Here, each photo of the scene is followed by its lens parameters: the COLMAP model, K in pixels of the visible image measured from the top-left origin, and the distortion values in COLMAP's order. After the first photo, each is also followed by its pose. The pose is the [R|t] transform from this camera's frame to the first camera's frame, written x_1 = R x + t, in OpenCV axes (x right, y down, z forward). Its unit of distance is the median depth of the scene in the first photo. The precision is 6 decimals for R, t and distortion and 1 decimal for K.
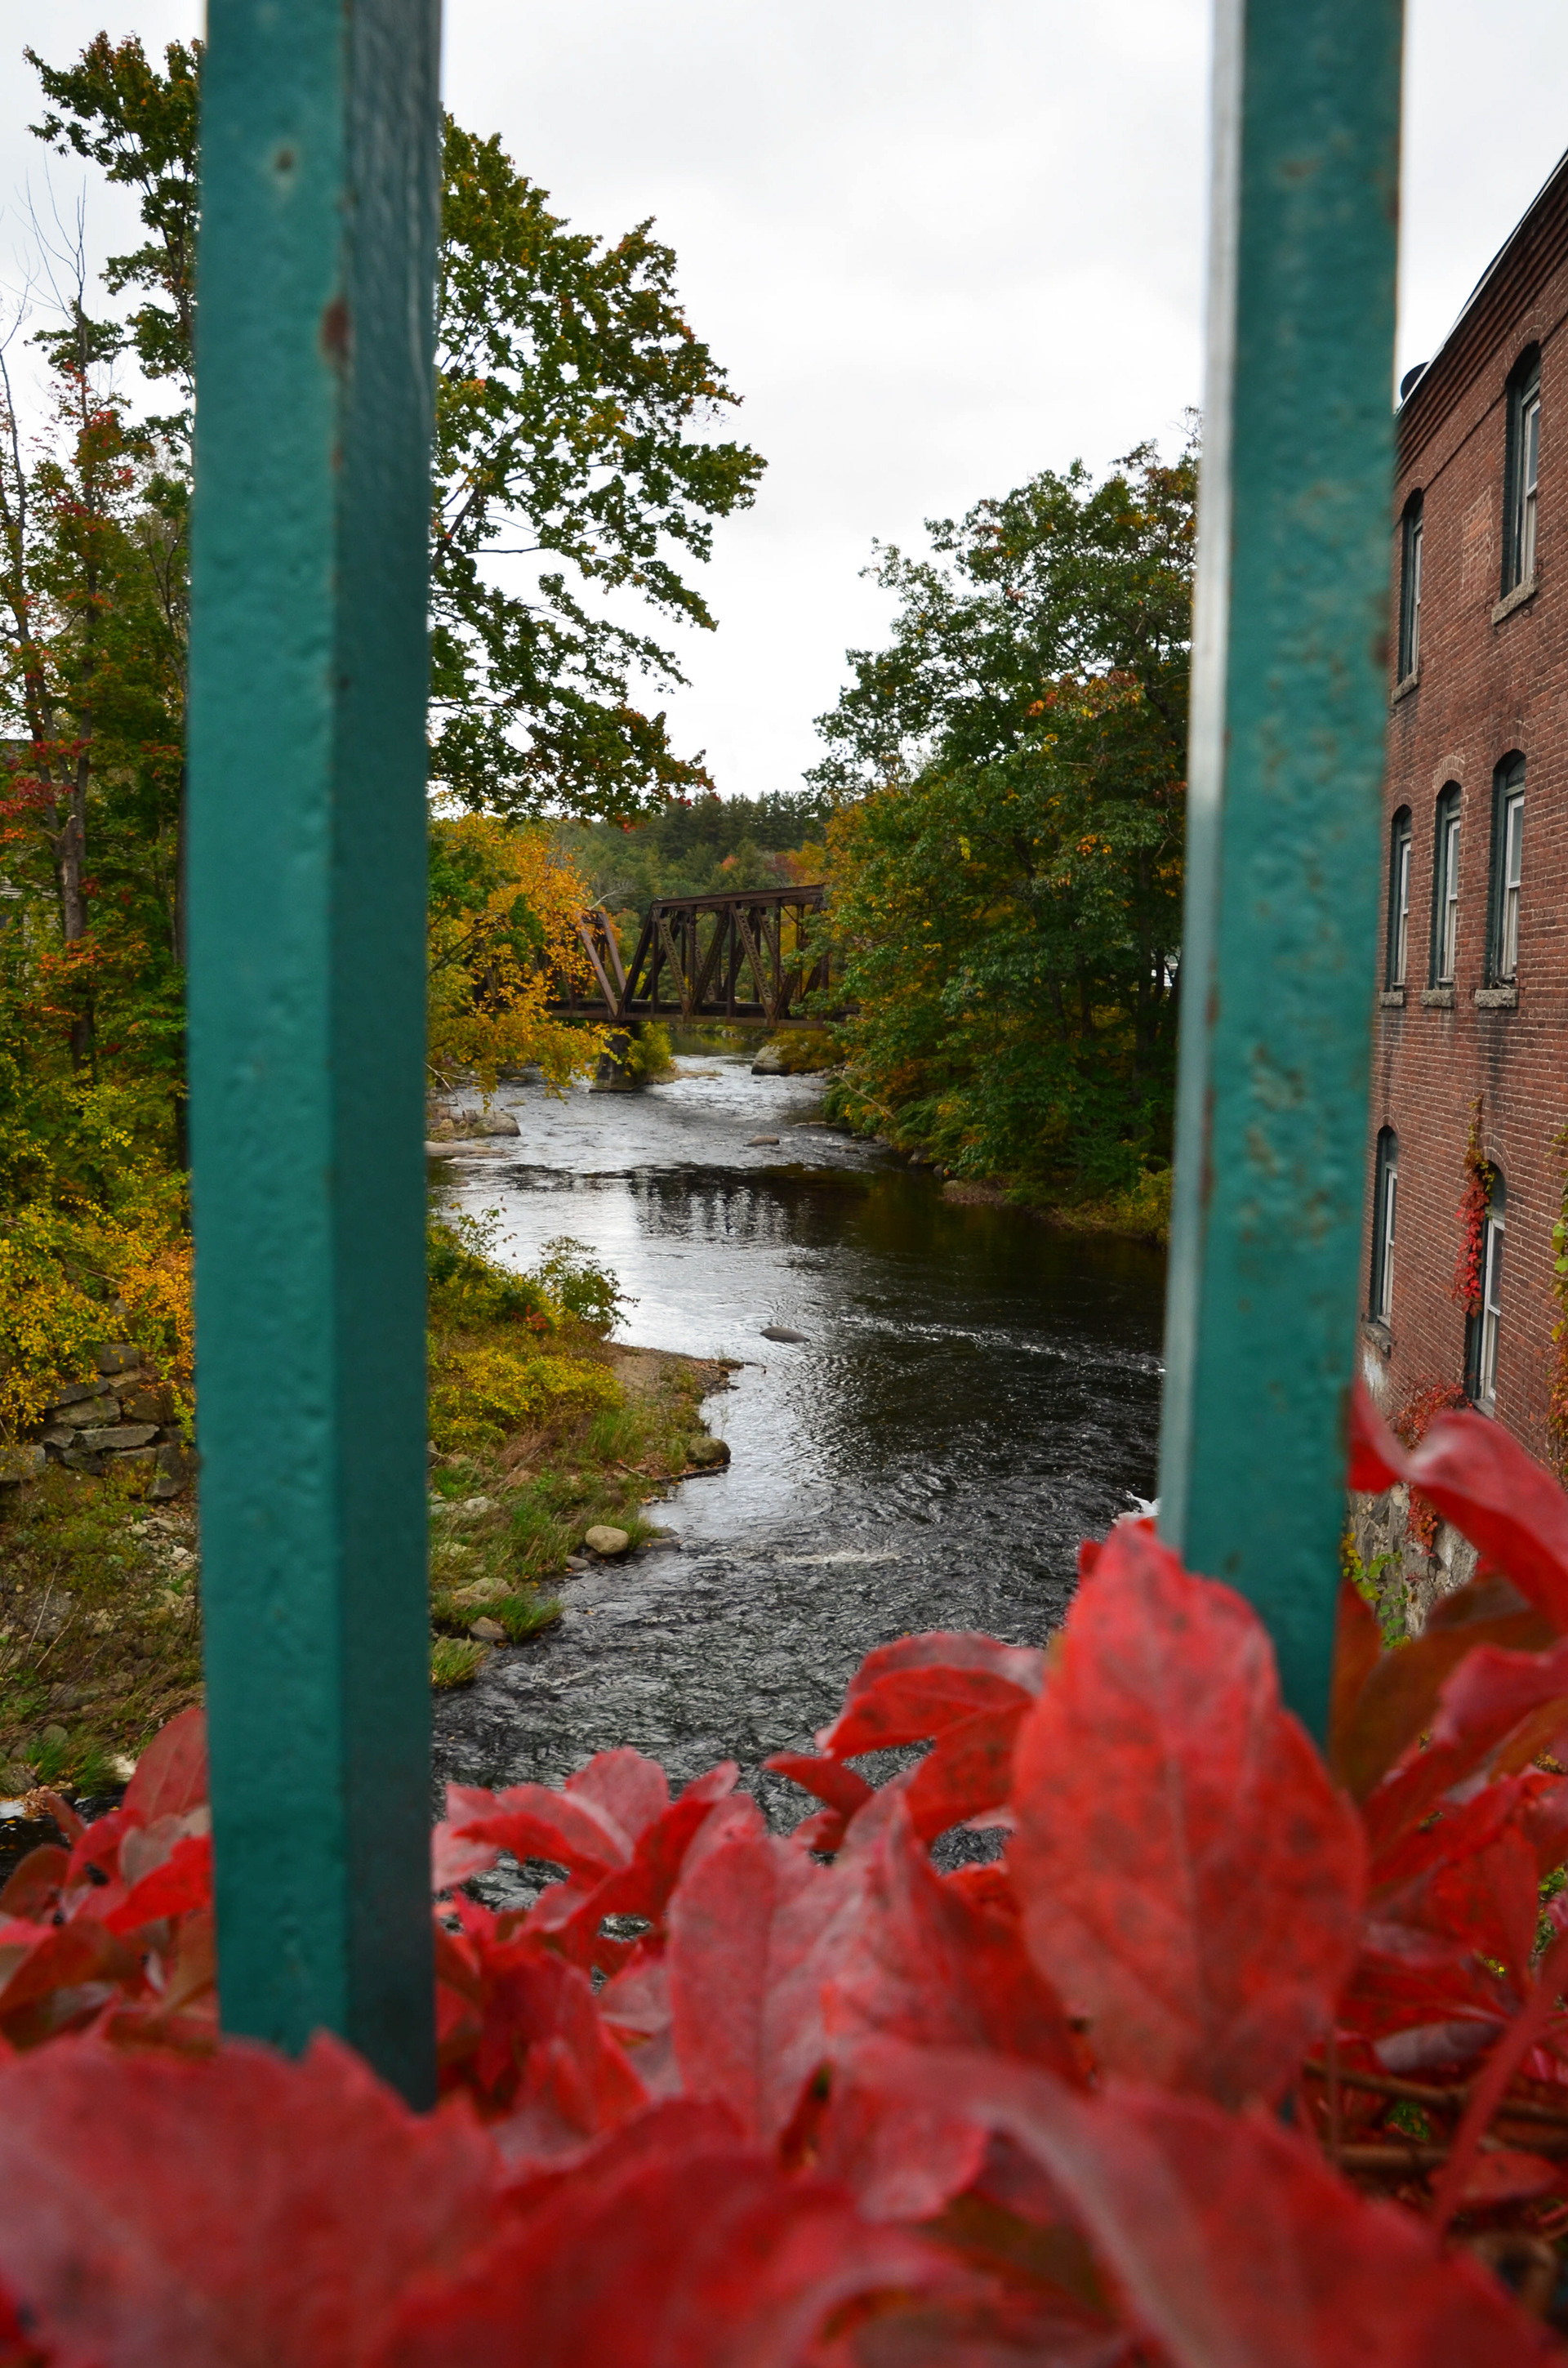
lens RADIAL K [[1876.4, 0, 784.0], [0, 1876.4, 1184.0], [0, 0, 1]] dist [-0.118575, 0.076214]
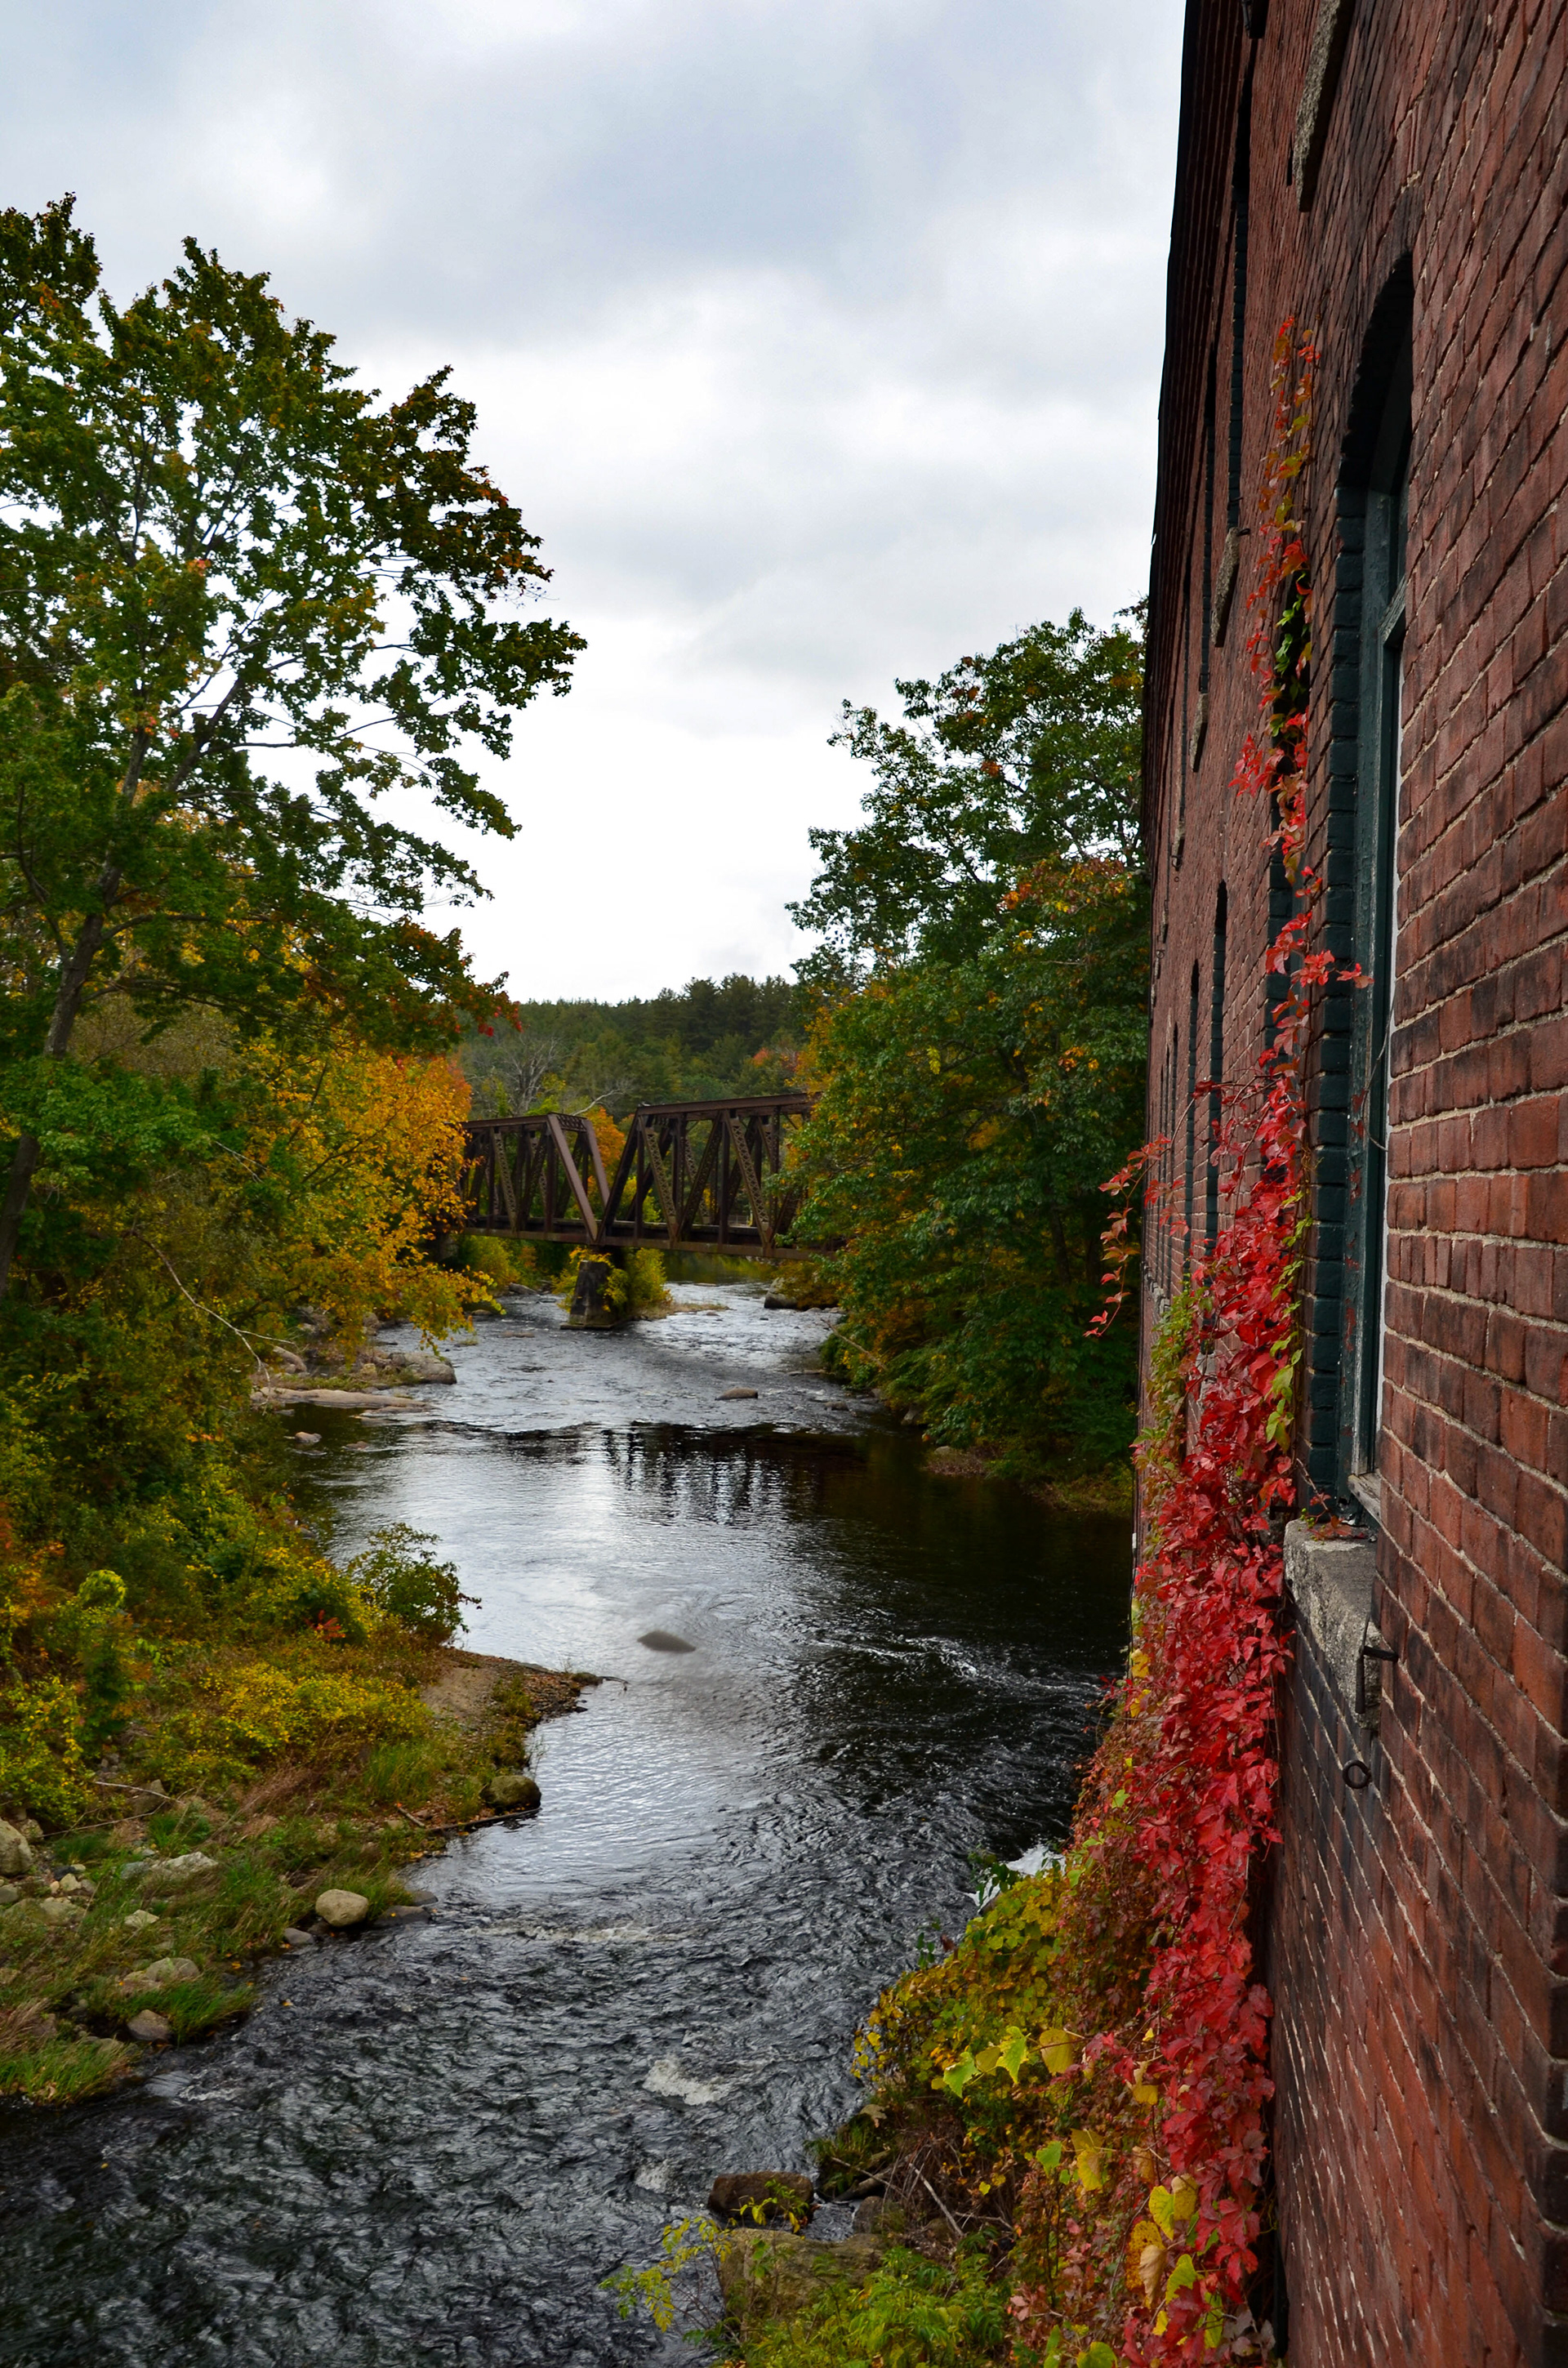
lens RADIAL K [[2214.7, 0, 784.0], [0, 2214.7, 1184.0], [0, 0, 1]] dist [0.003013, 0.020619]
pose [[0.999500, 0.007473, -0.030733, 0.110426], [-0.010815, 0.993865, -0.110071, -0.020165], [0.029722, 0.110348, 0.993448, -0.011351]]
